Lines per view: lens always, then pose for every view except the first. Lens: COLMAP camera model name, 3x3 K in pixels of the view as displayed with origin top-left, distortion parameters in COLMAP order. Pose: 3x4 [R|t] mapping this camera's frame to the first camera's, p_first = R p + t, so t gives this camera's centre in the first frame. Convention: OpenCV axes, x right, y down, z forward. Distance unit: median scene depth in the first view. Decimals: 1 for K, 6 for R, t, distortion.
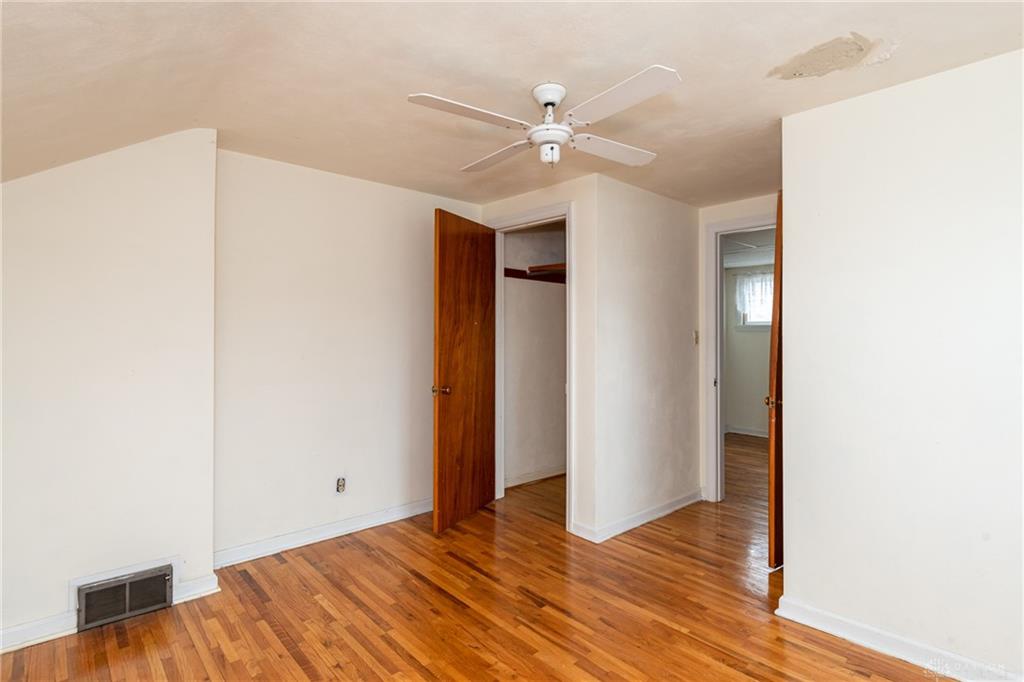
lens RADIAL K [[518.2, 0, 508.7], [0, 518.2, 328.2], [0, 0, 1]] dist [0.001497, 0.000114]
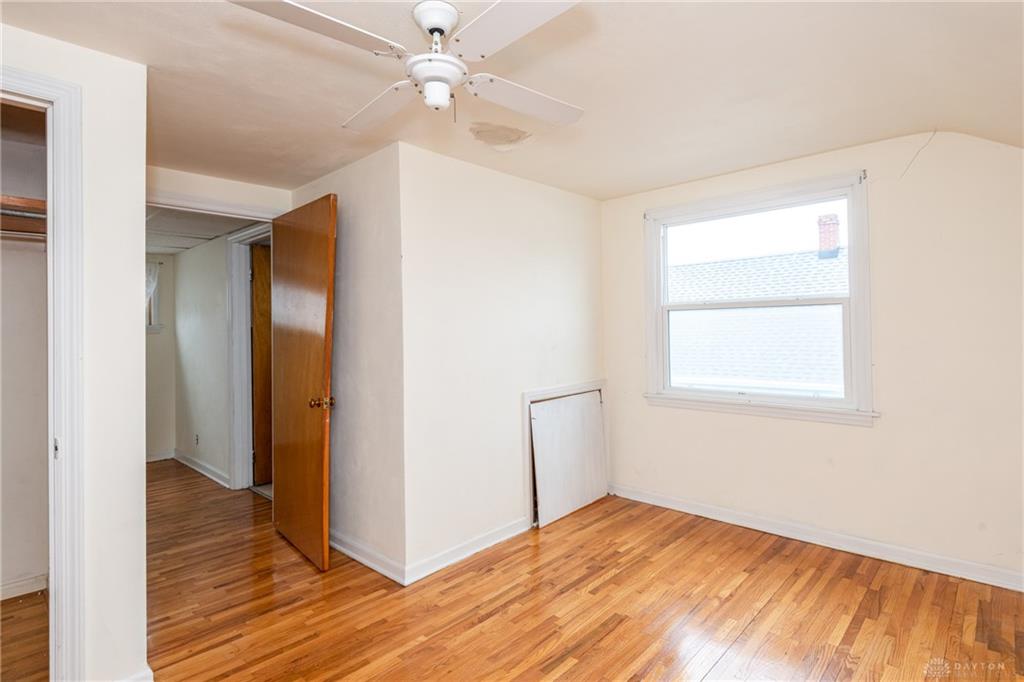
lens RADIAL K [[518.2, 0, 508.7], [0, 518.2, 328.2], [0, 0, 1]] dist [0.001497, 0.000114]
pose [[-0.078583, 0.006301, 0.996888, -0.651609], [0.003712, 0.999975, -0.006028, 0.006556], [-0.996901, 0.003227, -0.078604, 0.918544]]
